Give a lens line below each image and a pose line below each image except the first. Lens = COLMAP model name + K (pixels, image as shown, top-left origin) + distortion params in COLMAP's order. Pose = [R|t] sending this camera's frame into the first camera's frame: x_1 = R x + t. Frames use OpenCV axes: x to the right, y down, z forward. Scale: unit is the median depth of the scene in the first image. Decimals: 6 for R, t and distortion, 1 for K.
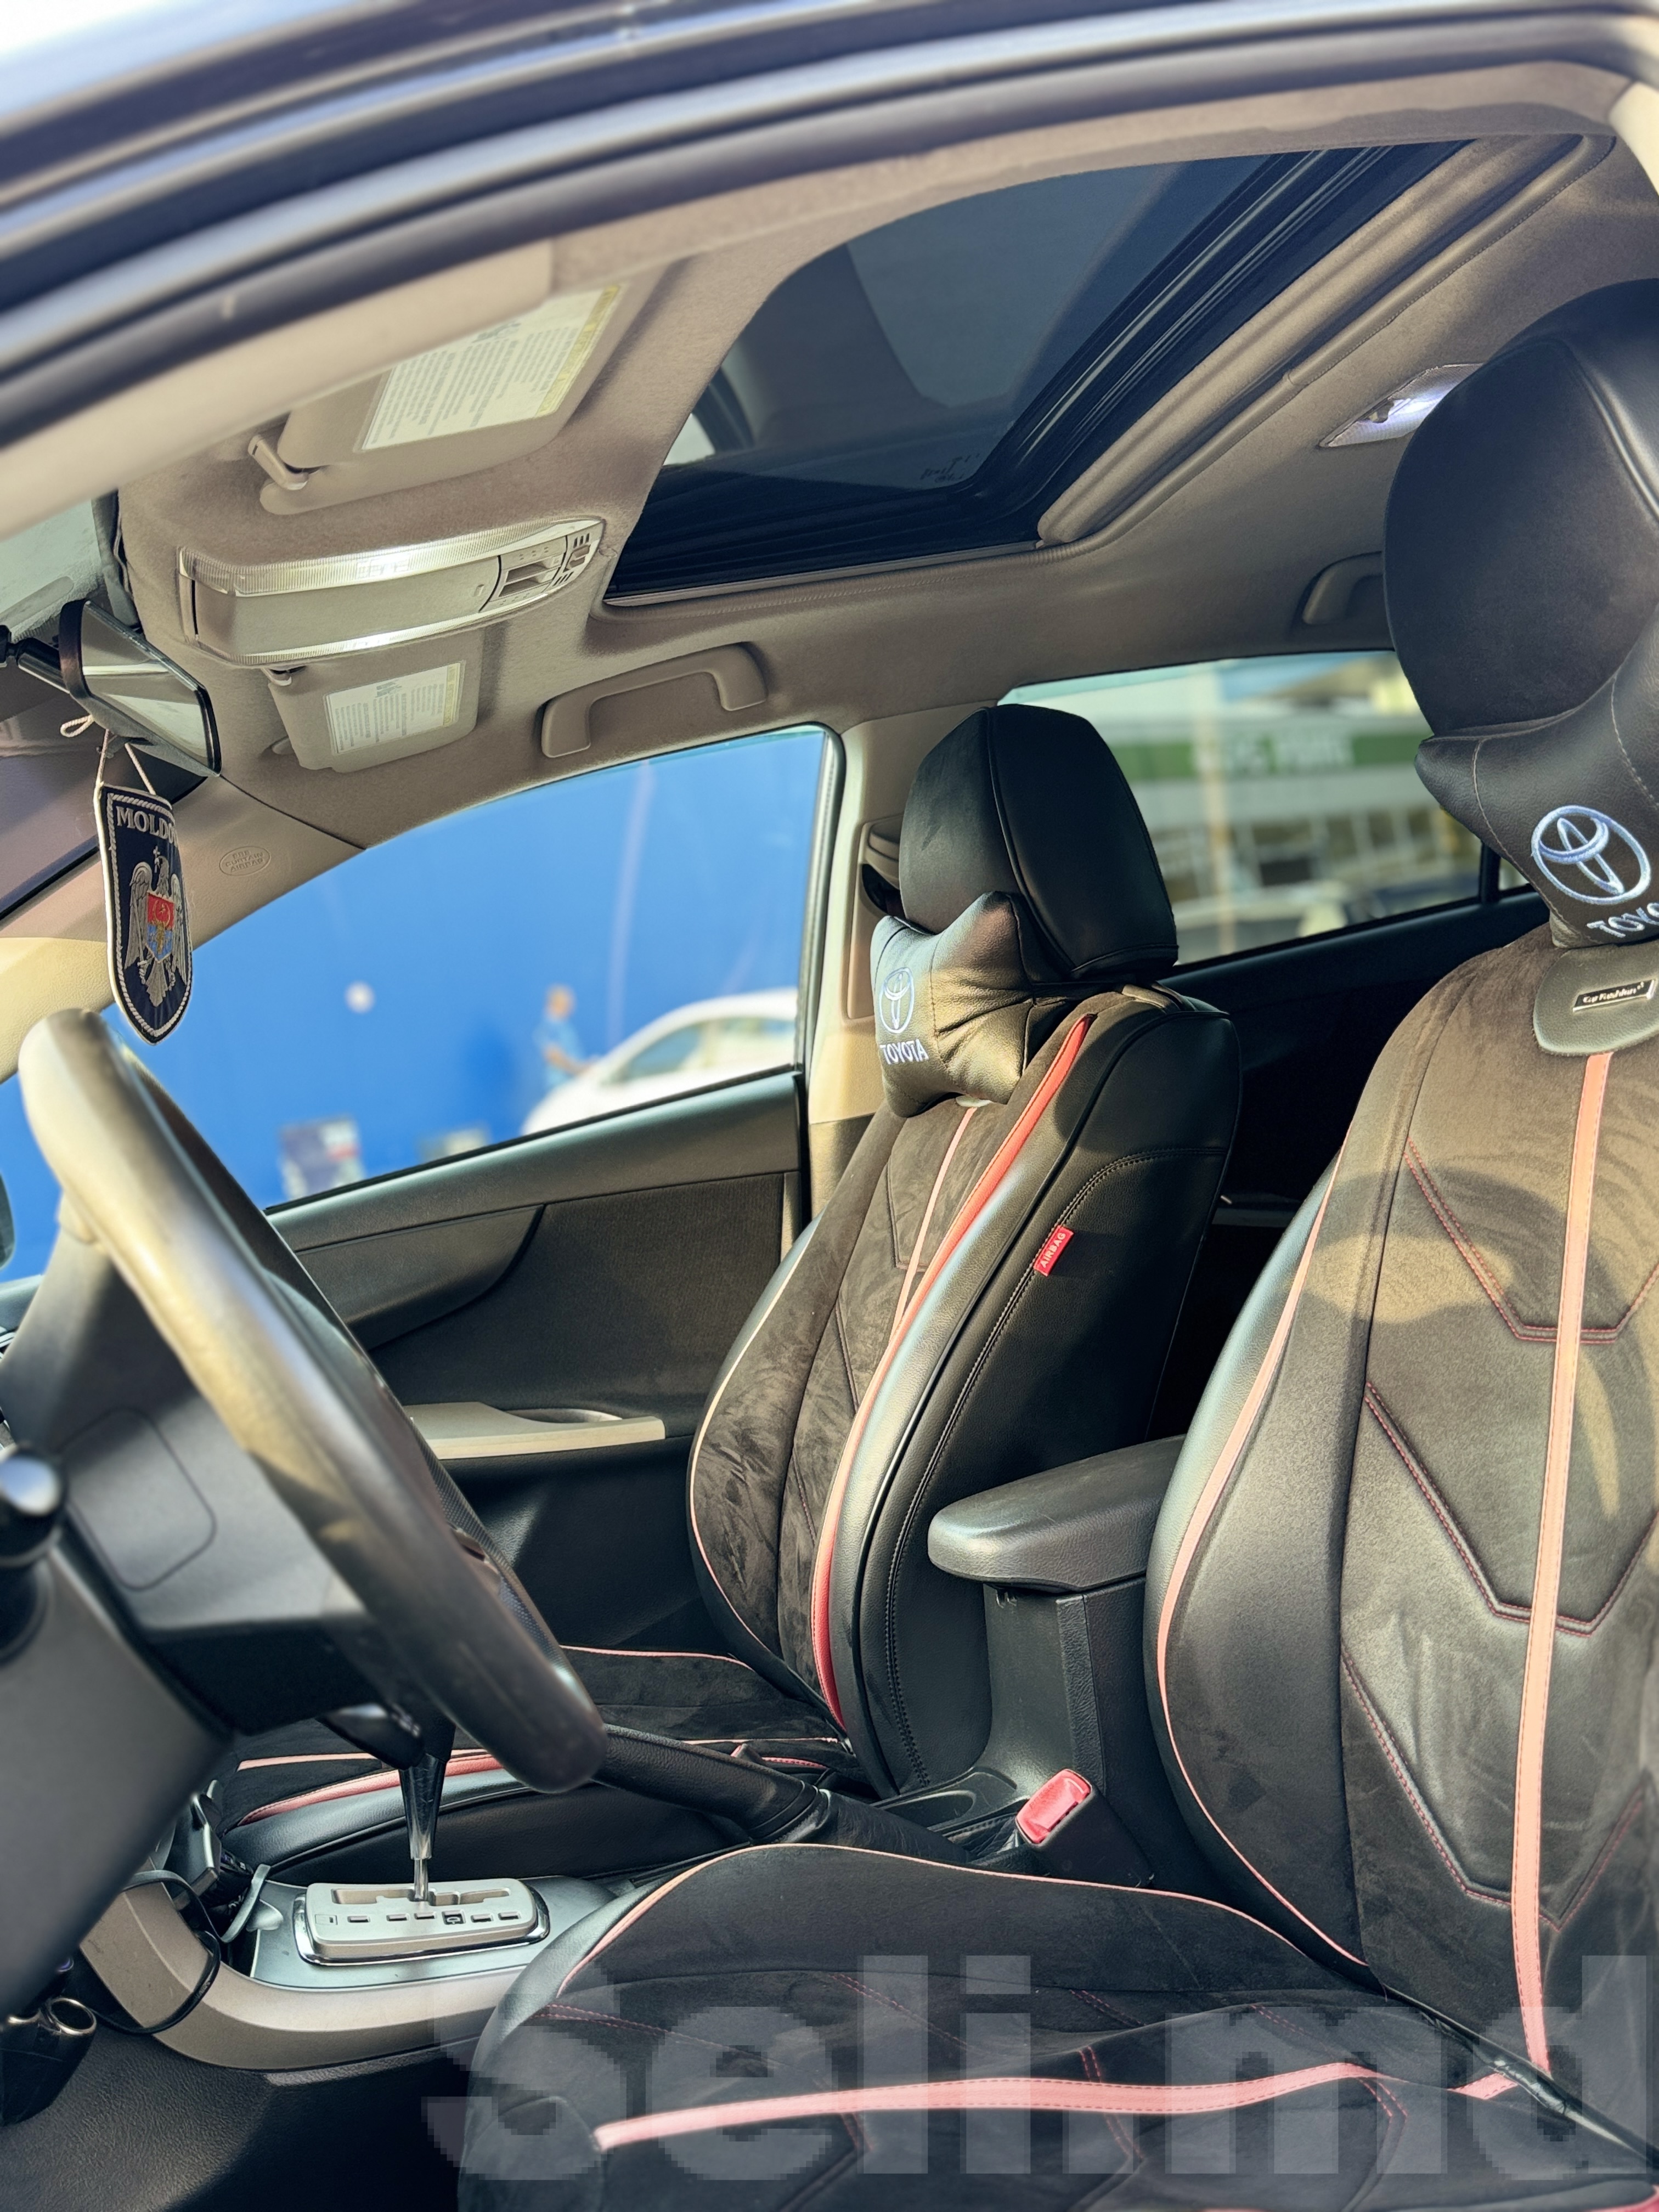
lens RADIAL K [[2039.1, 0, 829.5], [0, 2039.1, 1106.0], [0, 0, 1]] dist [0.166874, -0.300530]
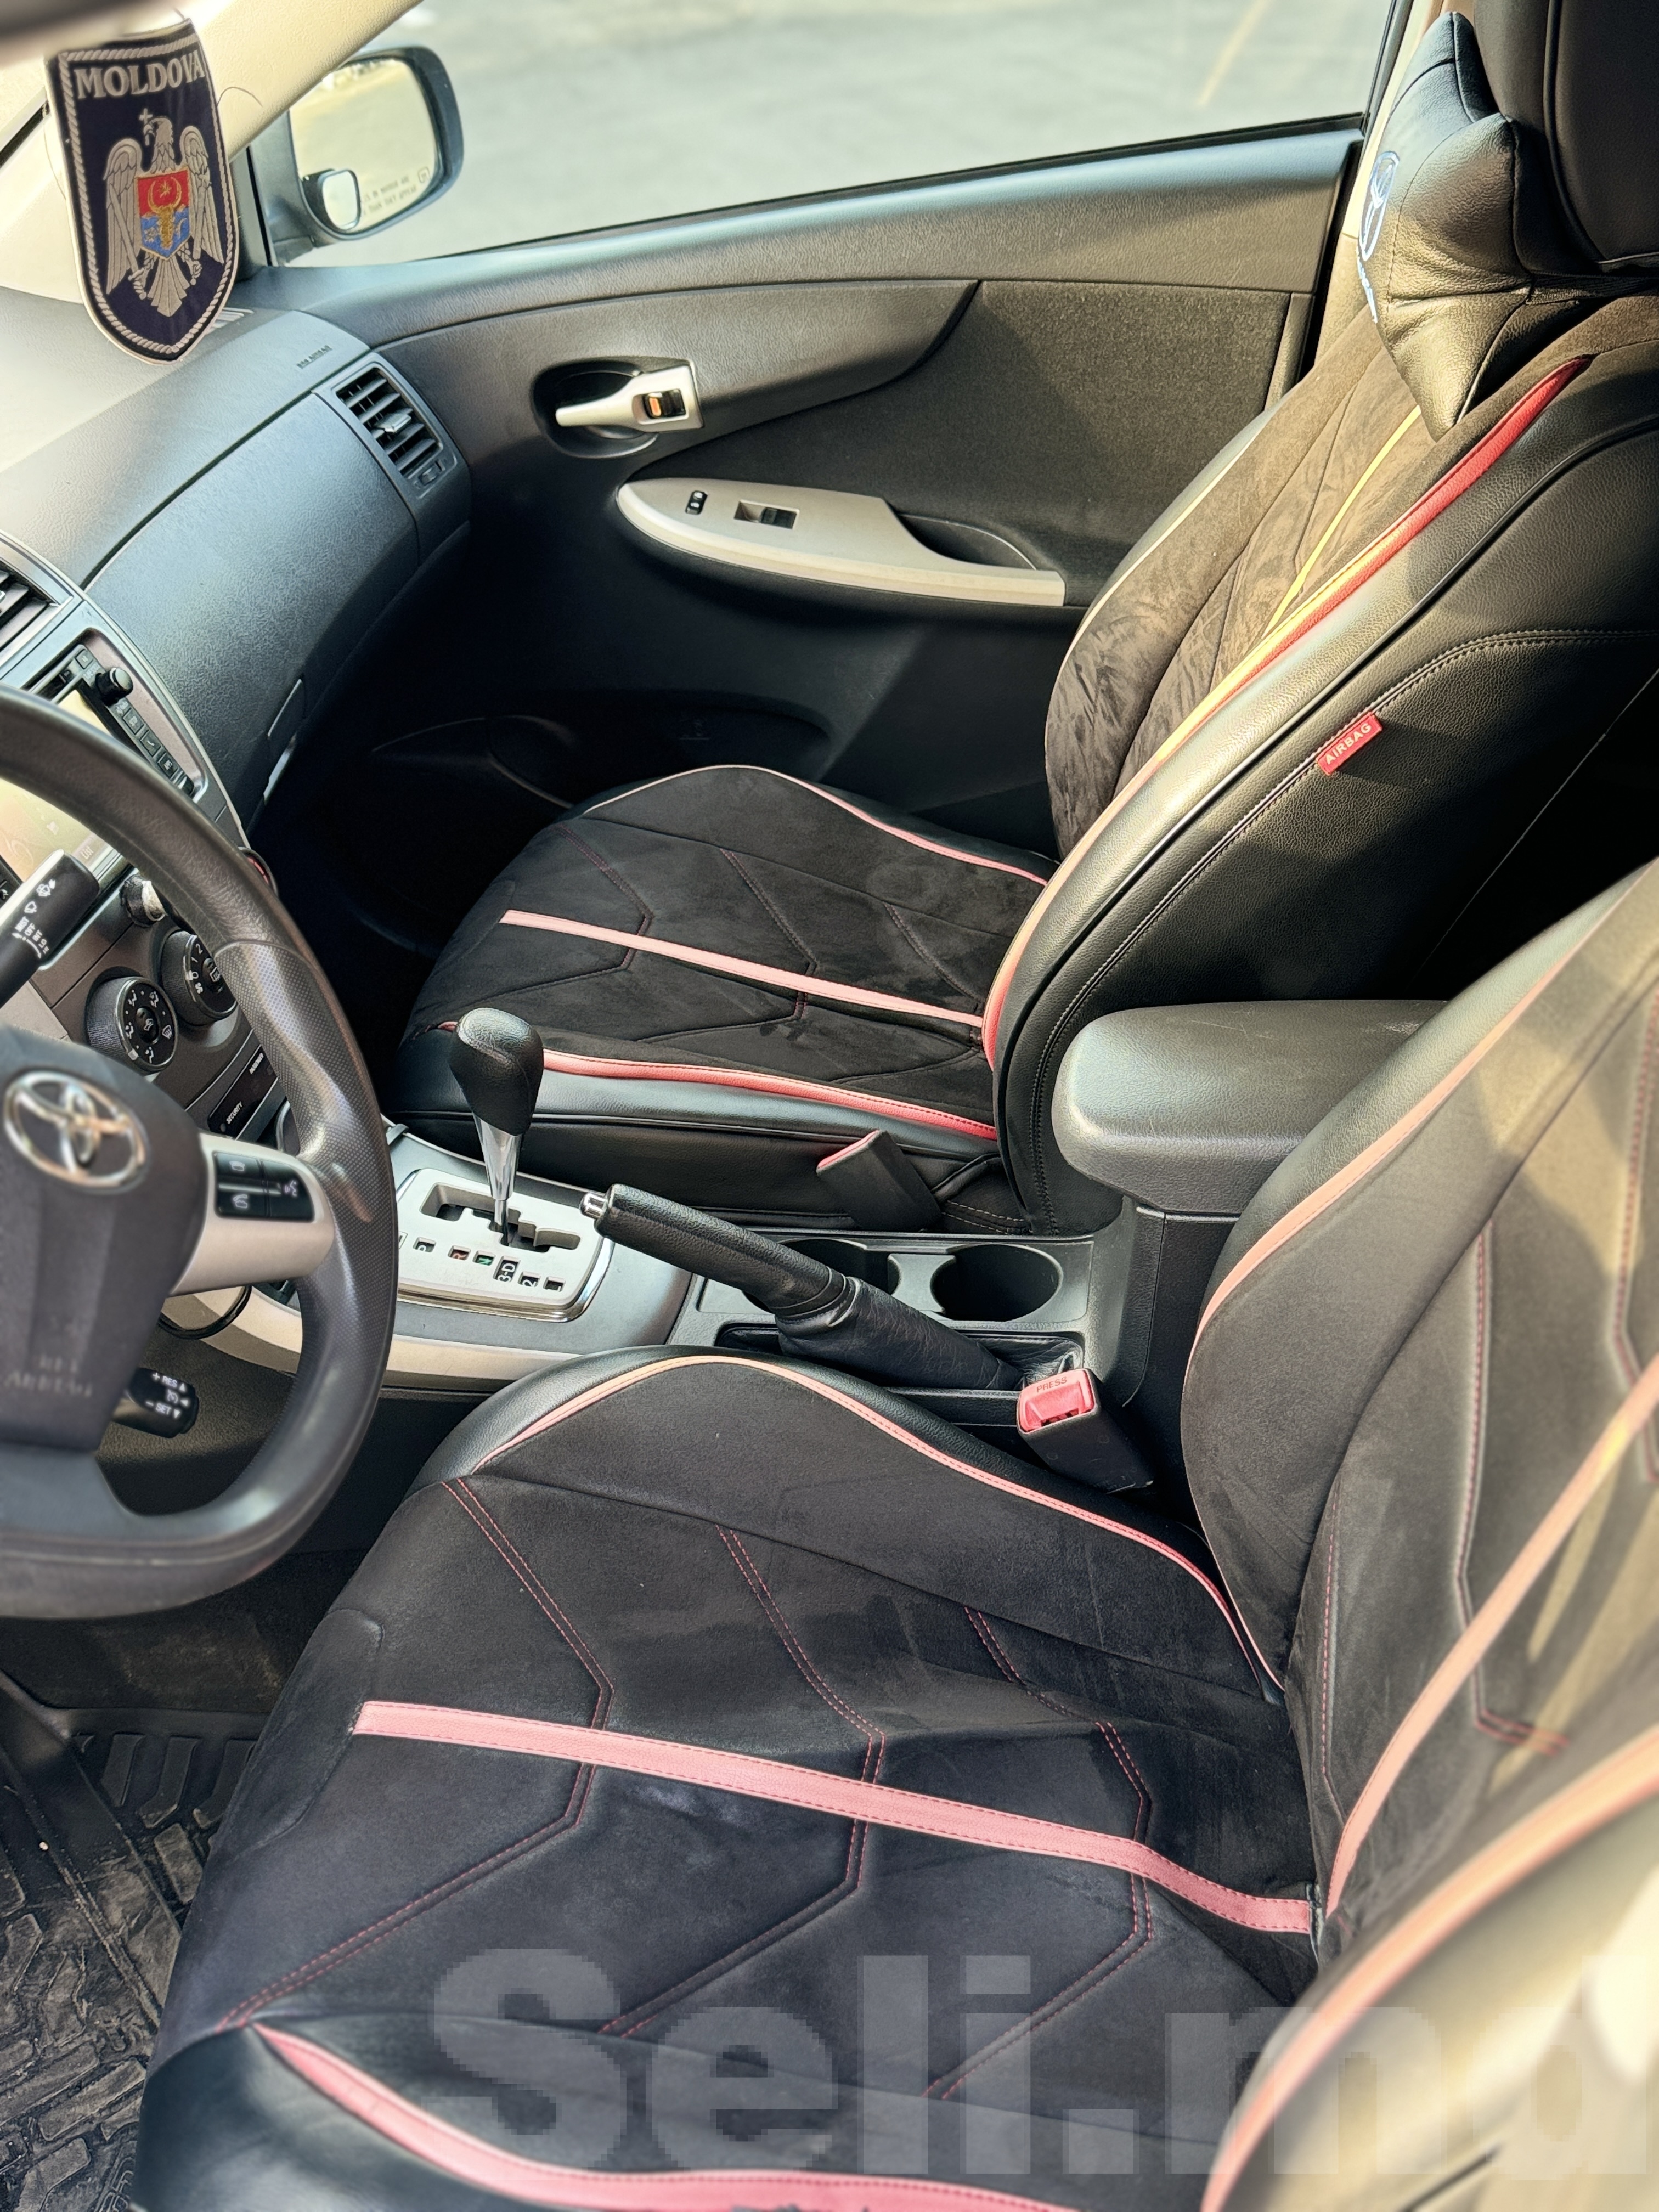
lens RADIAL K [[2039.1, 0, 829.5], [0, 2039.1, 1106.0], [0, 0, 1]] dist [0.166874, -0.300530]
pose [[0.900723, 0.330893, -0.281440, 0.194953], [-0.084573, 0.769072, 0.633542, -0.290940], [0.426083, -0.546843, 0.720705, 0.300911]]
